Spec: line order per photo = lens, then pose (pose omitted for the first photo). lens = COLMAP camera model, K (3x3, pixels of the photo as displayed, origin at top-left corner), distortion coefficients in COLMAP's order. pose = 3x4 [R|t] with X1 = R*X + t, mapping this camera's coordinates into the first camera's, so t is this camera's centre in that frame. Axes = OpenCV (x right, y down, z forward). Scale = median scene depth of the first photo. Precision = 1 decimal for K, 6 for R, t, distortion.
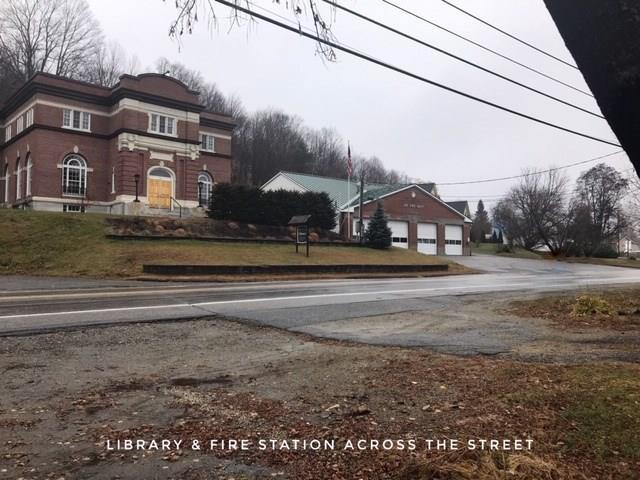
lens RADIAL K [[517.8, 0, 320.0], [0, 517.8, 240.0], [0, 0, 1]] dist [0.009724, 0.011537]
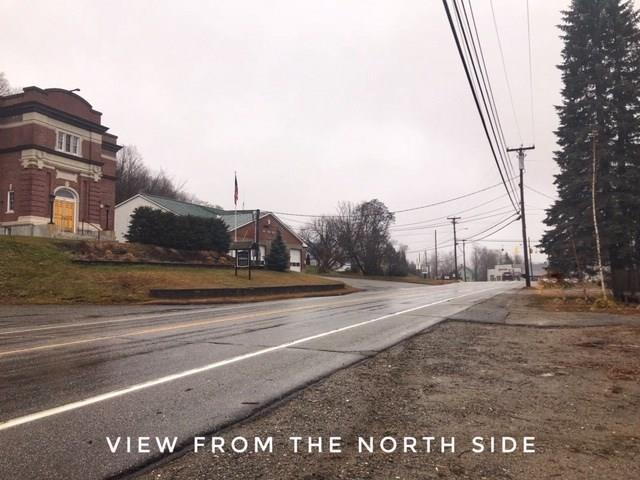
lens RADIAL K [[517.8, 0, 320.0], [0, 517.8, 240.0], [0, 0, 1]] dist [0.009724, 0.011537]
pose [[0.891307, 0.018223, 0.453034, -0.323566], [-0.000168, 0.999205, -0.039862, -0.006670], [-0.453400, 0.035453, 0.890602, -0.054485]]
